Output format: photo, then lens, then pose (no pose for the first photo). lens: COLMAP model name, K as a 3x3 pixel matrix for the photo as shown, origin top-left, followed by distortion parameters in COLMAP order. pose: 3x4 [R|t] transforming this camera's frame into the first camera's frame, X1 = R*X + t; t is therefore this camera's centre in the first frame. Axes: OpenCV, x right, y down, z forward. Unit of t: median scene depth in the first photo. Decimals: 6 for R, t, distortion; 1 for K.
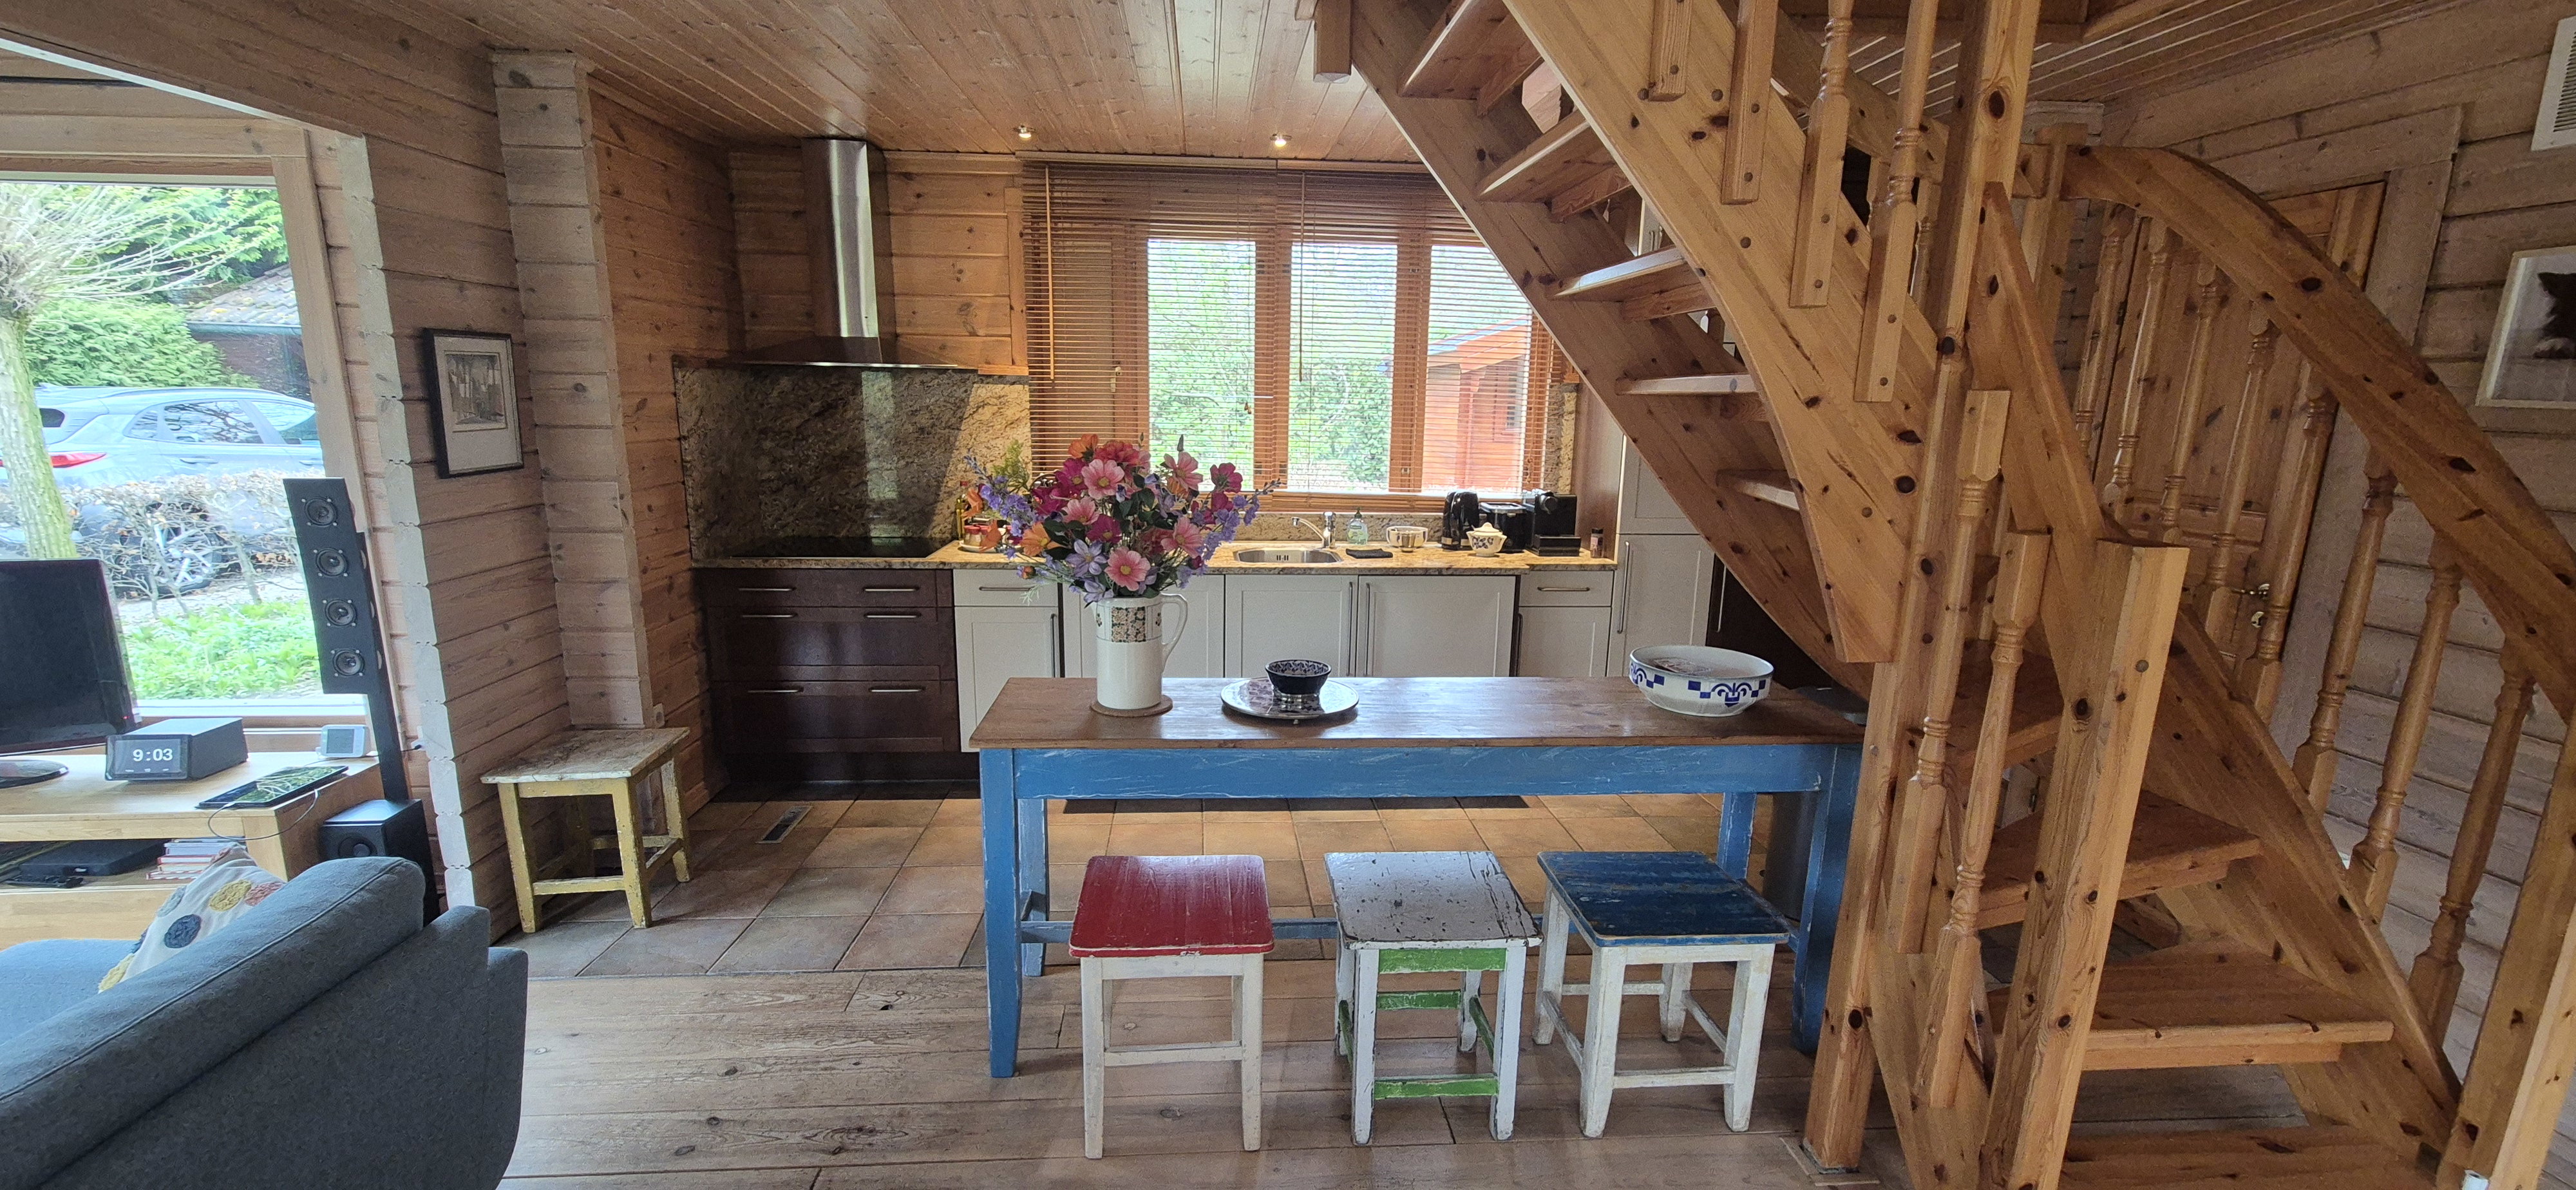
lens RADIAL K [[1051.3, 0, 1274.9], [0, 1051.3, 611.0], [0, 0, 1]] dist [0.006255, -0.004576]
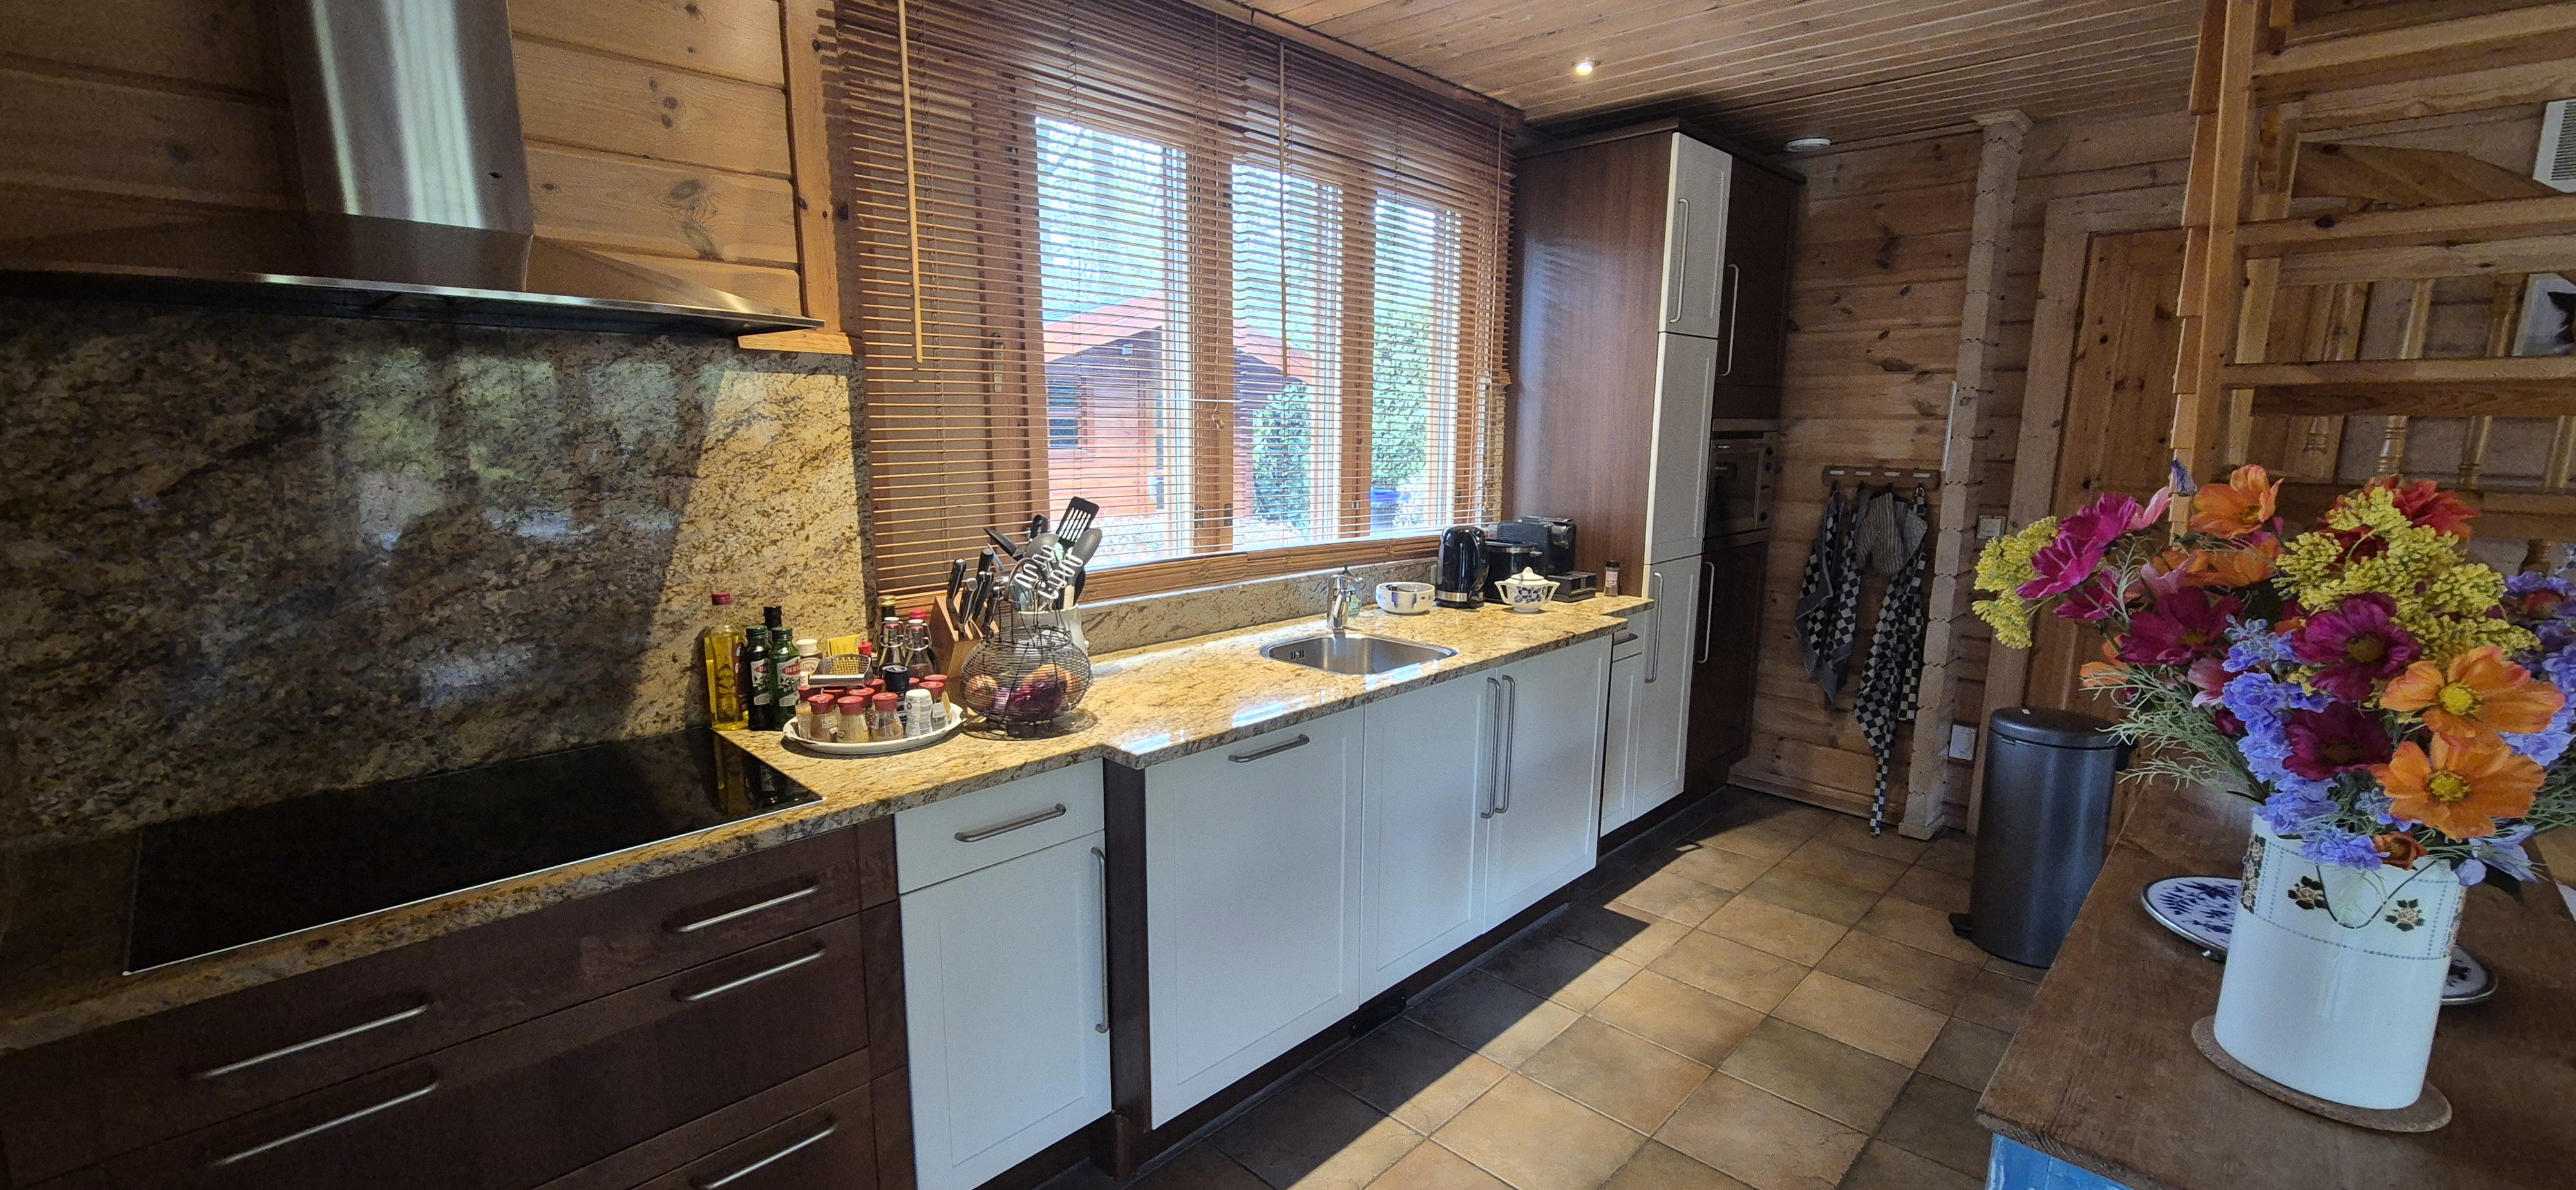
lens RADIAL K [[1035.5, 0, 1273.6], [0, 1035.5, 614.3], [0, 0, 1]] dist [-0.001571, 0.000163]
pose [[0.754674, -0.131130, 0.642862, -0.544852], [0.139539, 0.989486, 0.038025, -0.136129], [-0.641089, 0.061008, 0.765037, 0.720294]]
